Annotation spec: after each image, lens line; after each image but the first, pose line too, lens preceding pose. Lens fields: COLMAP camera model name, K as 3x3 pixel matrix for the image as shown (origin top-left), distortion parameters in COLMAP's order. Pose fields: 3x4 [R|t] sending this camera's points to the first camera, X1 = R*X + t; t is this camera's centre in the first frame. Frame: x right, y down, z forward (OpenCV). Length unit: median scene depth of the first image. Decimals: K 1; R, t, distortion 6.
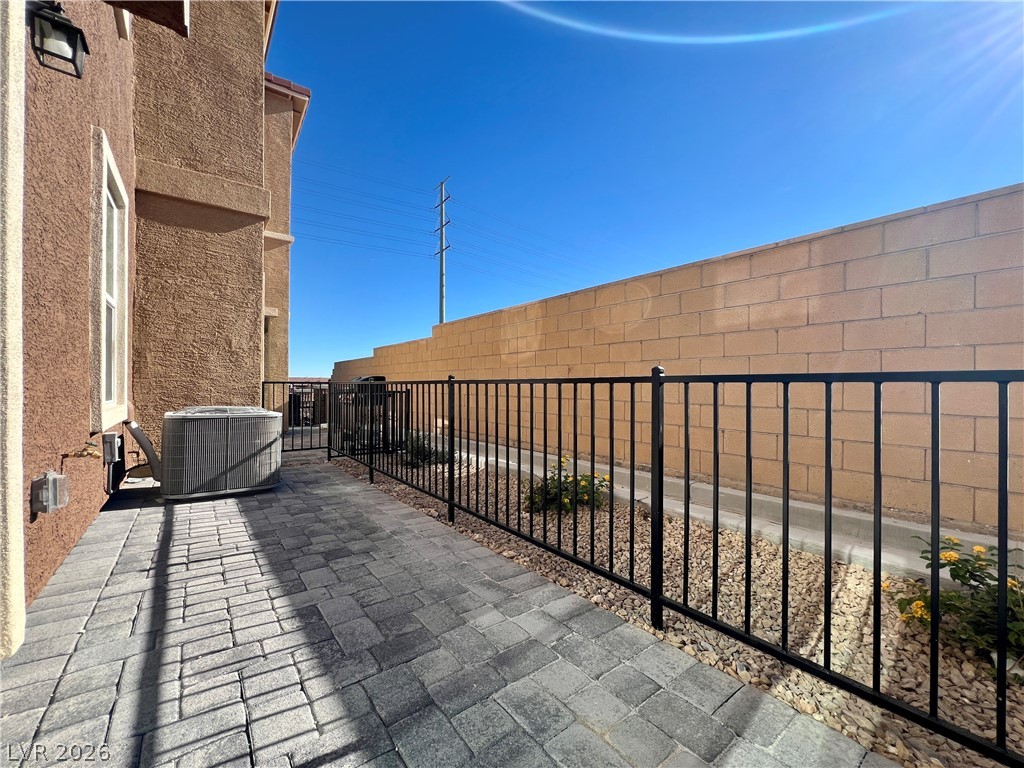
lens RADIAL K [[412.4, 0, 515.6], [0, 412.4, 385.4], [0, 0, 1]] dist [-0.008197, 0.001672]
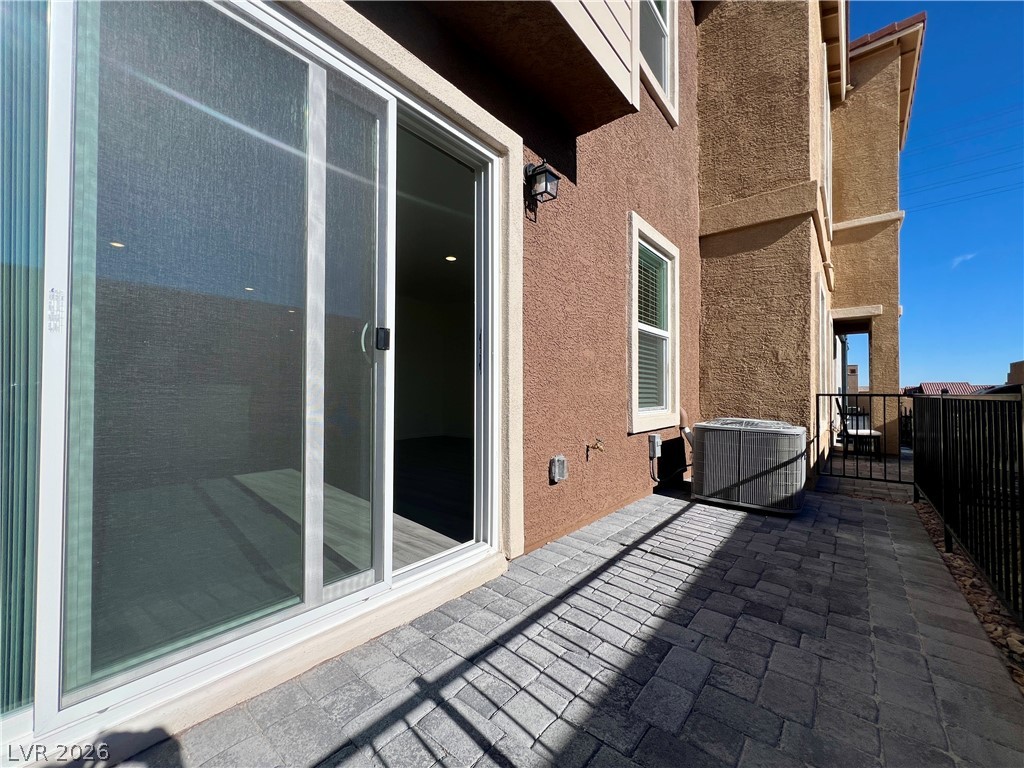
lens RADIAL K [[412.4, 0, 513.1], [0, 412.4, 385.7], [0, 0, 1]] dist [-0.008197, 0.001672]
pose [[0.207963, -0.020491, -0.977922, 0.253762], [-0.002103, 0.999769, -0.021396, -0.014001], [0.978134, 0.006506, 0.207872, 0.347040]]
